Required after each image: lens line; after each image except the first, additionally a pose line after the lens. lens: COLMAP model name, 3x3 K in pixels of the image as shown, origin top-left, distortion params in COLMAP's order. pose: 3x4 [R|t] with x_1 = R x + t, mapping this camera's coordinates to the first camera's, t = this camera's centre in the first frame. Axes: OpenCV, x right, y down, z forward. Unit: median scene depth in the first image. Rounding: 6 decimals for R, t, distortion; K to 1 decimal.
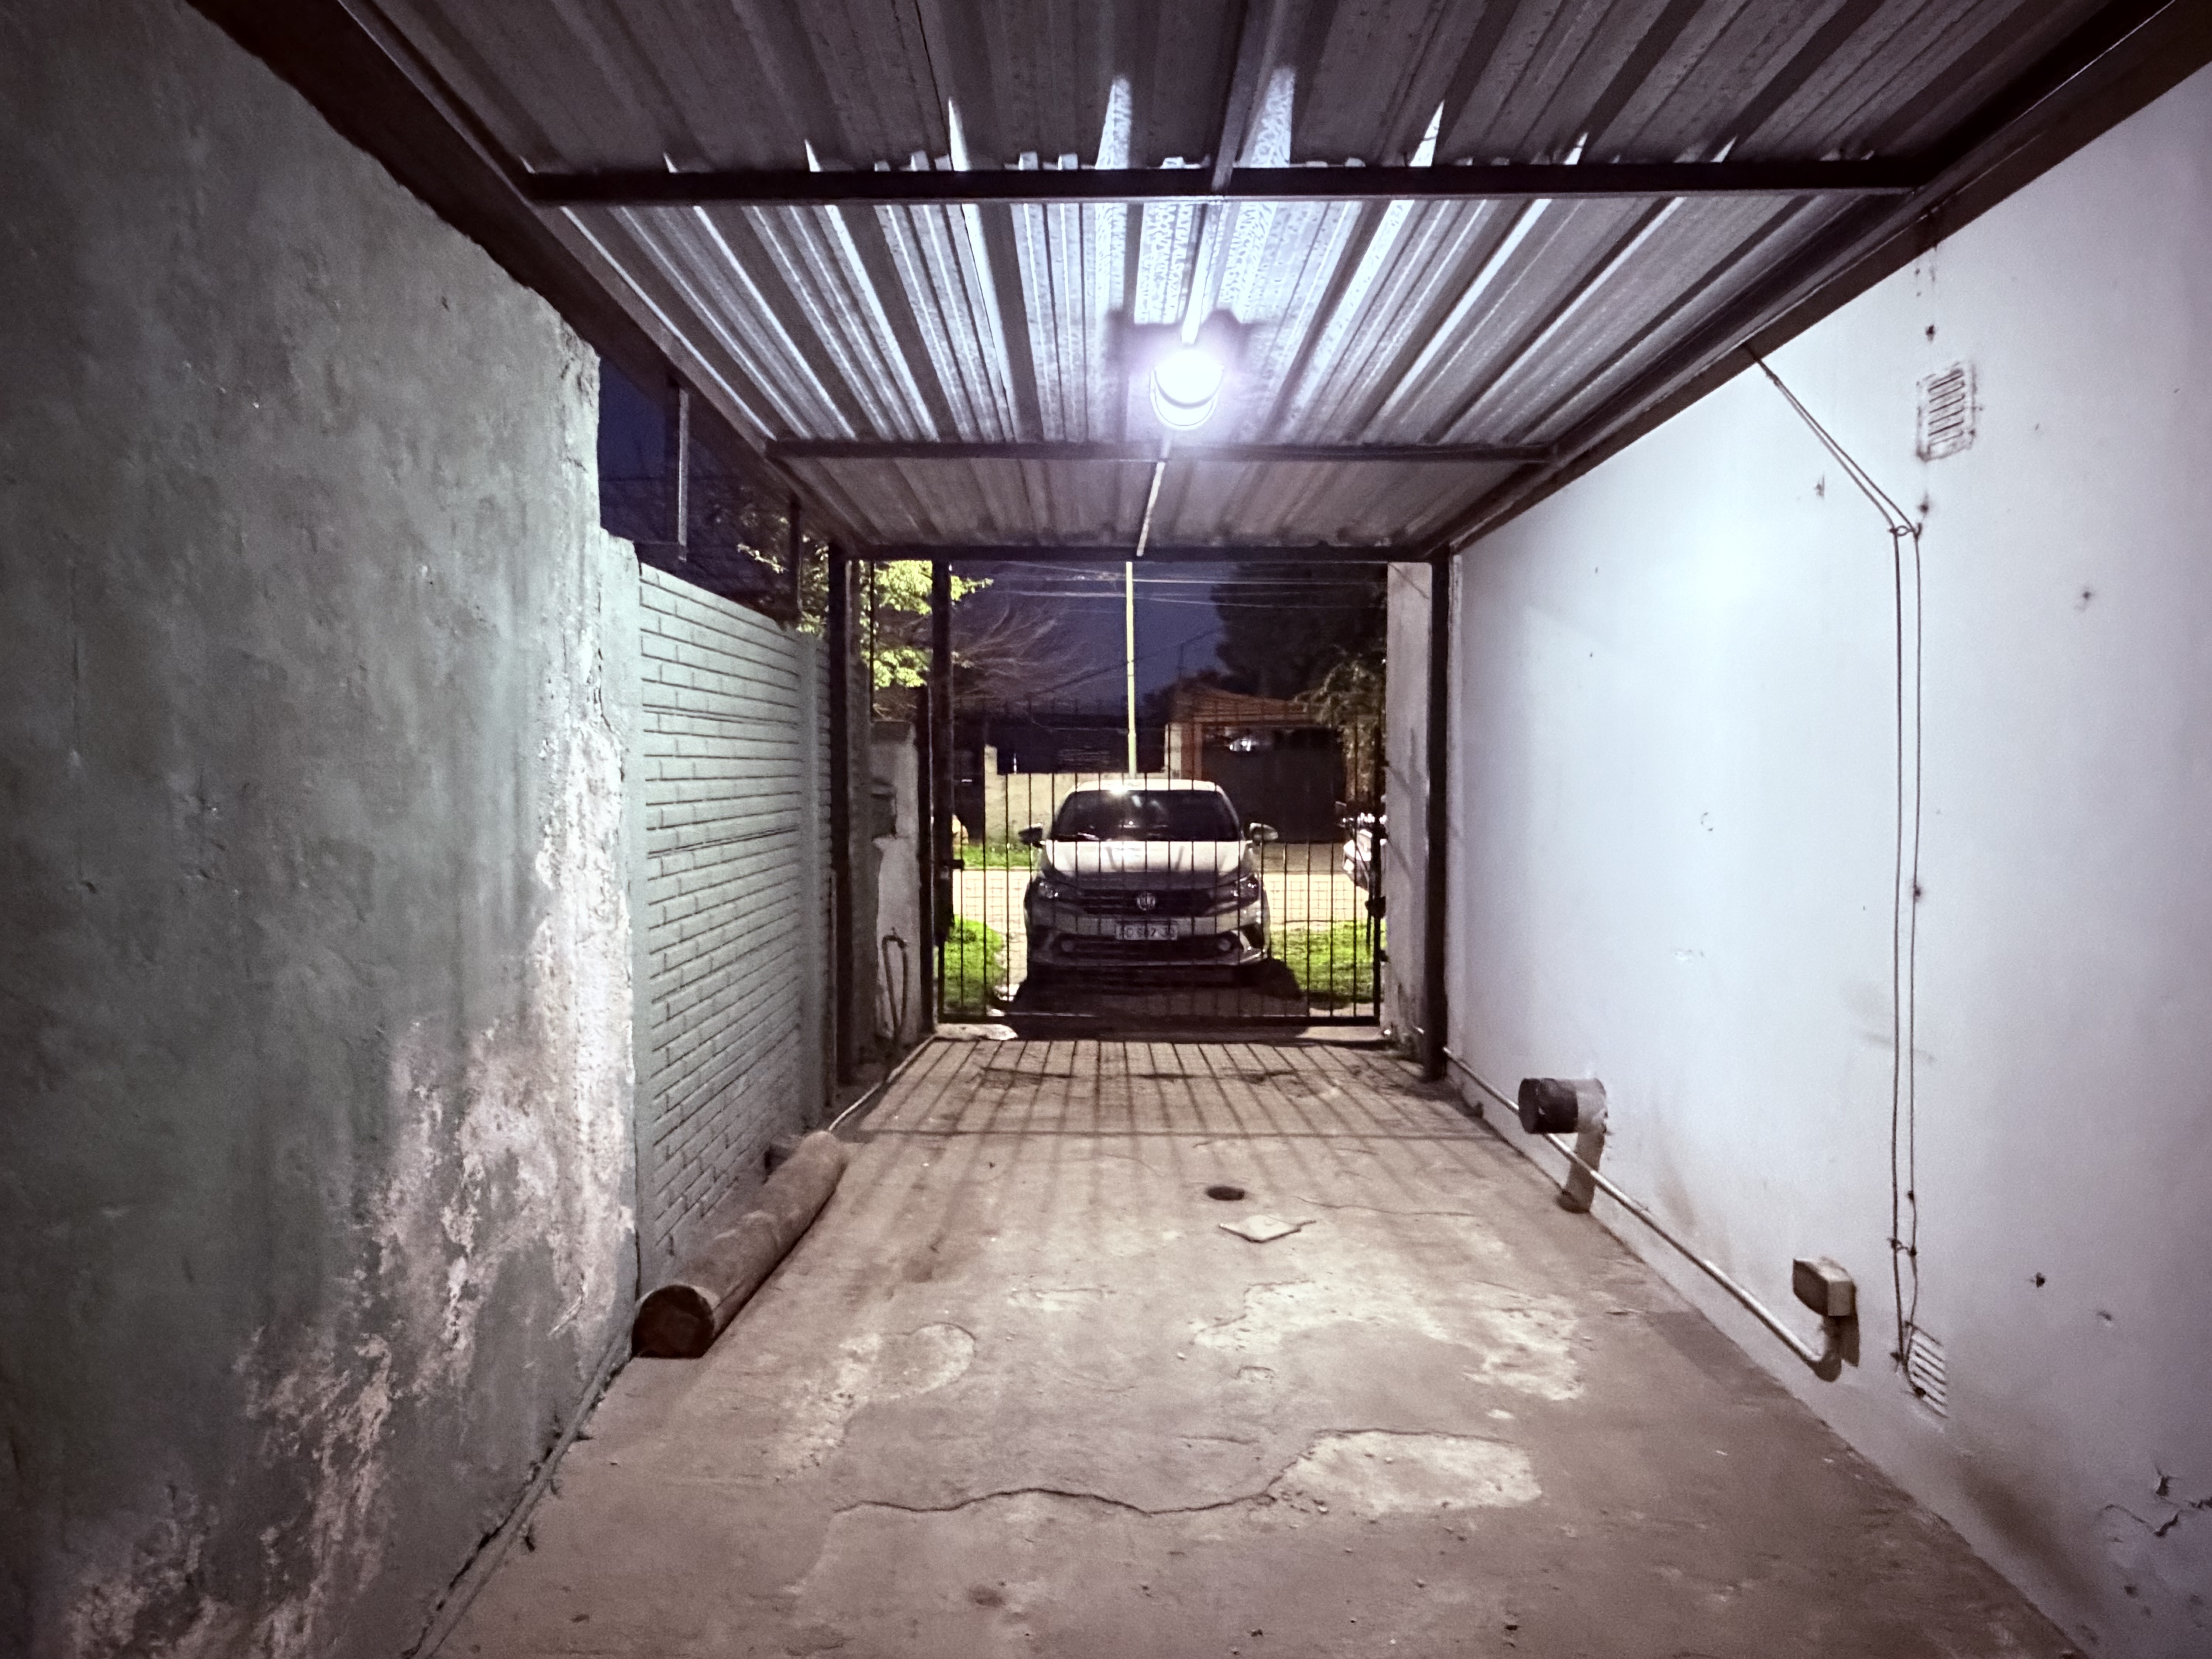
lens RADIAL K [[1298.2, 0, 1106.0], [0, 1298.2, 829.5], [0, 0, 1]] dist [-0.000273, -0.000033]
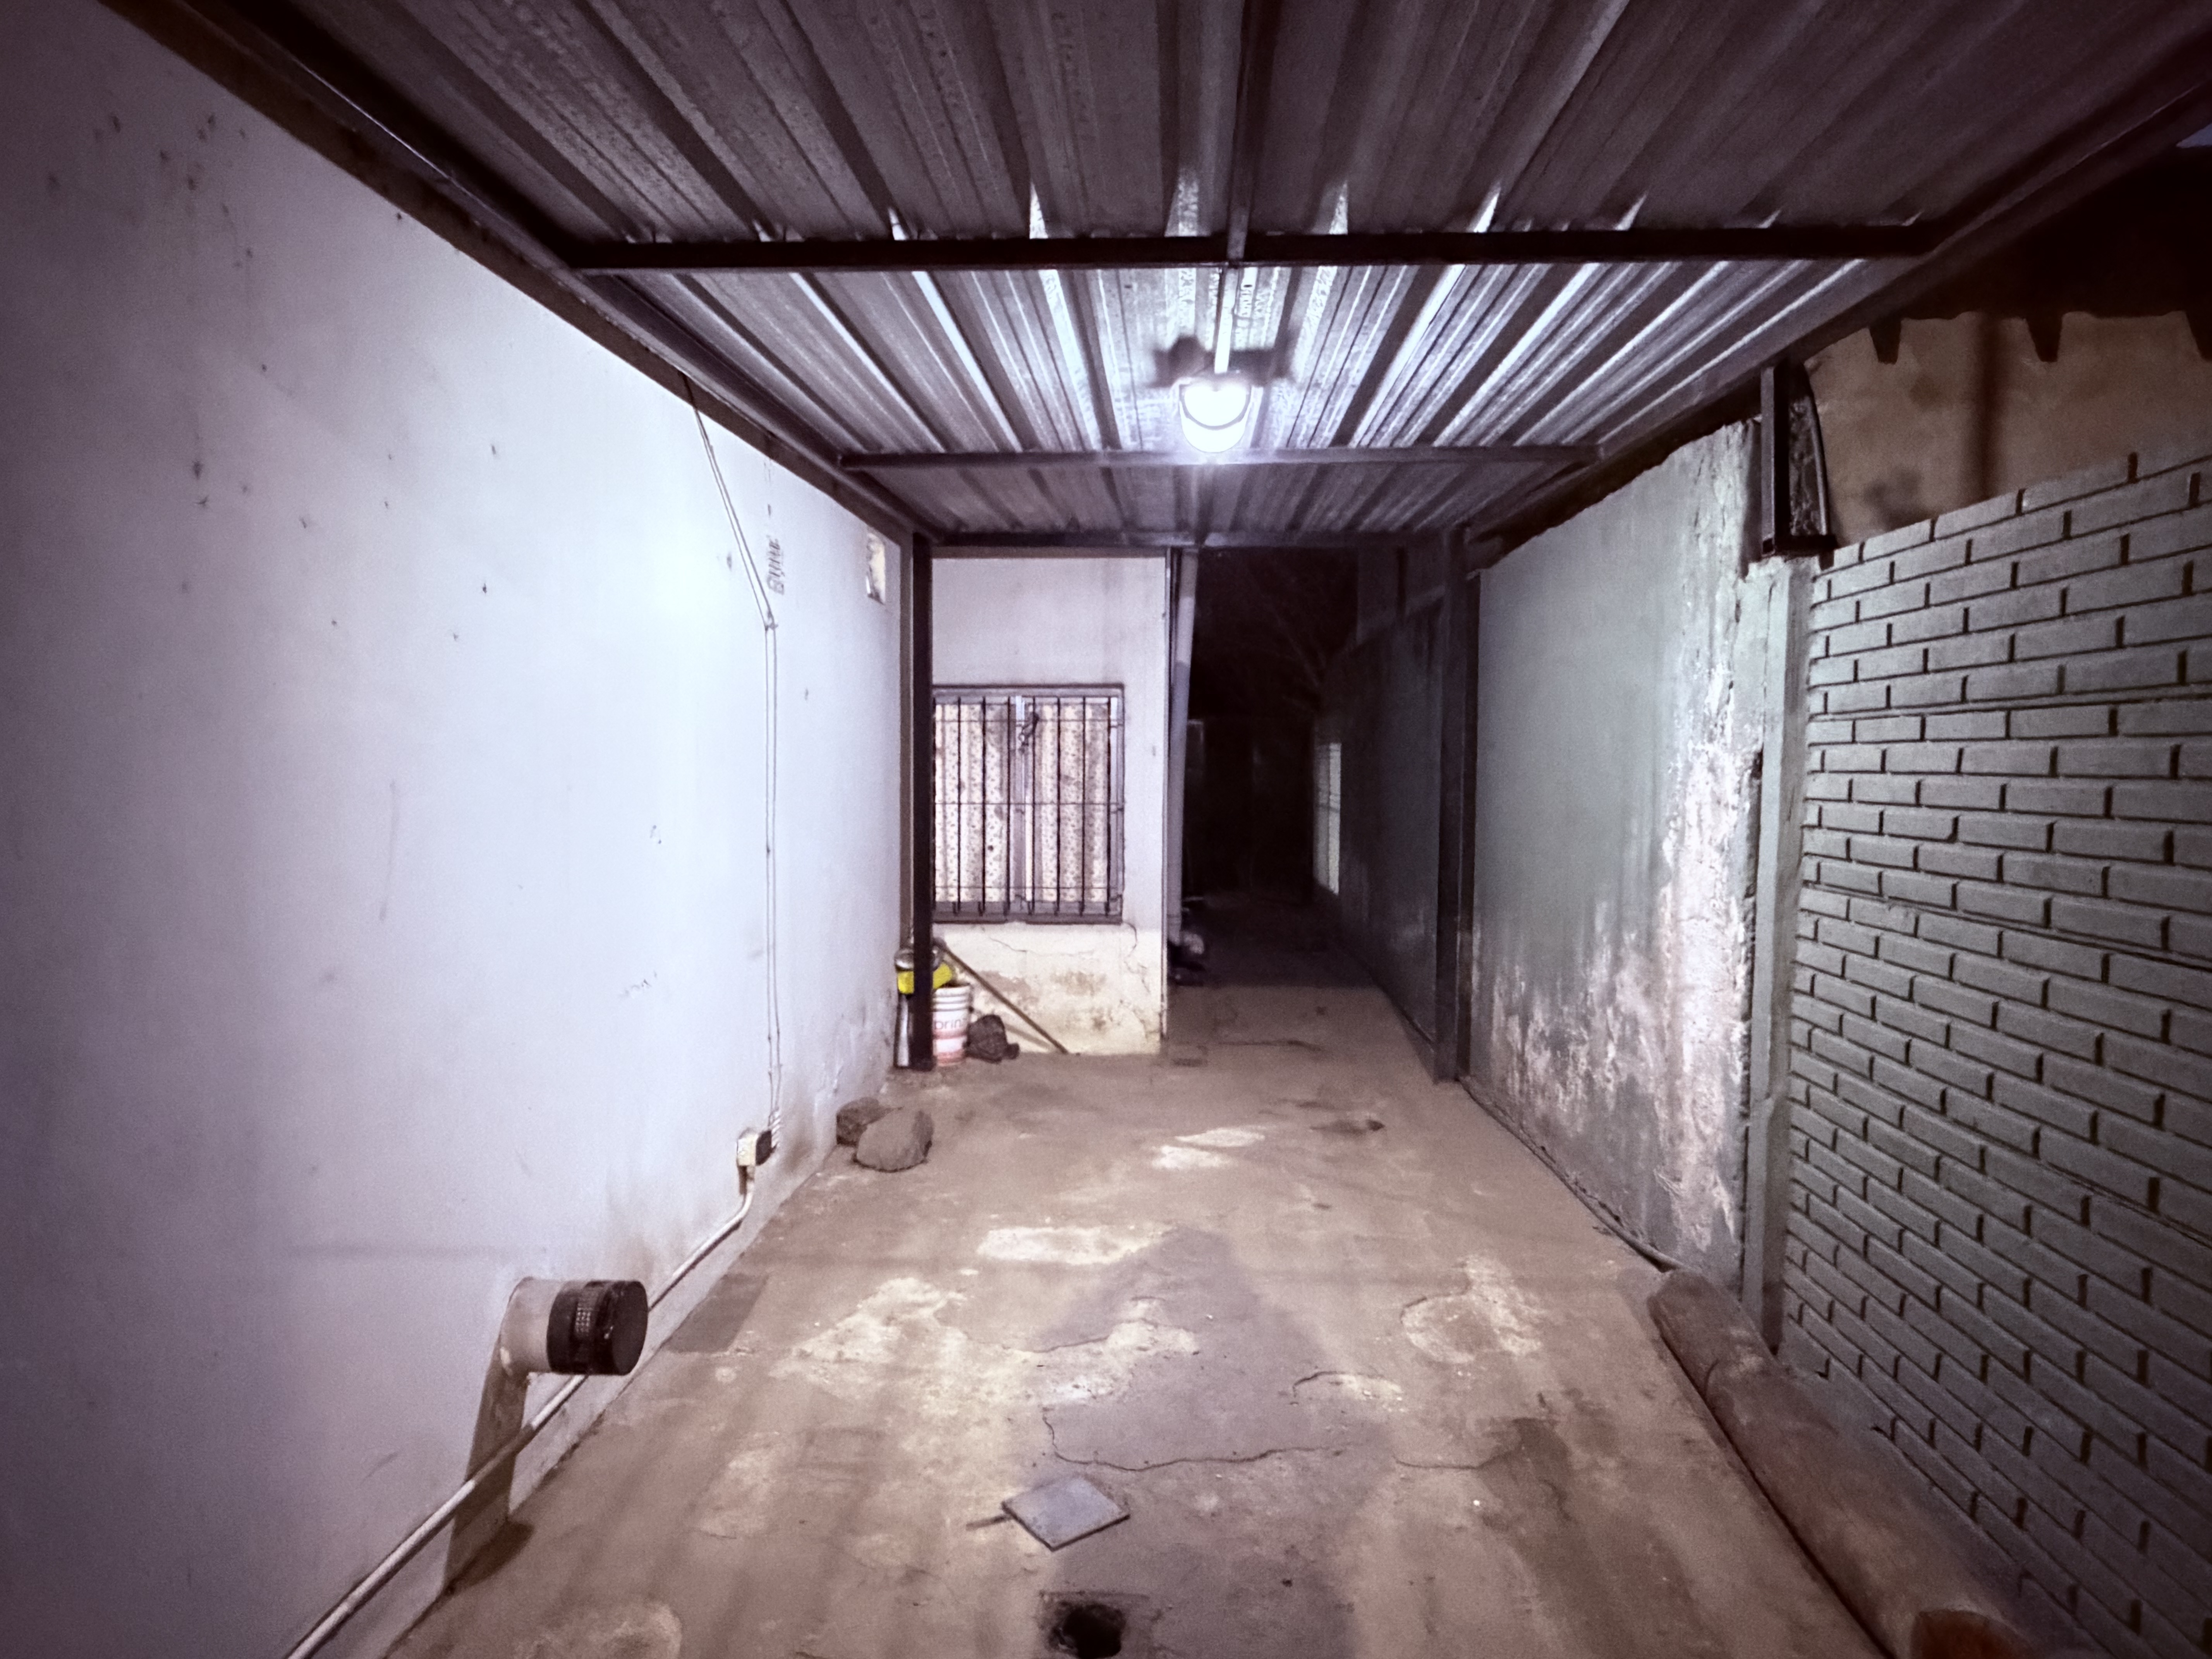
lens RADIAL K [[1298.2, 0, 1106.0], [0, 1298.2, 829.5], [0, 0, 1]] dist [-0.000273, -0.000033]
pose [[-0.997637, -0.008951, 0.068125, 0.074724], [-0.002072, 0.994948, 0.100372, -0.114561], [-0.068679, 0.099994, -0.992615, 2.073581]]
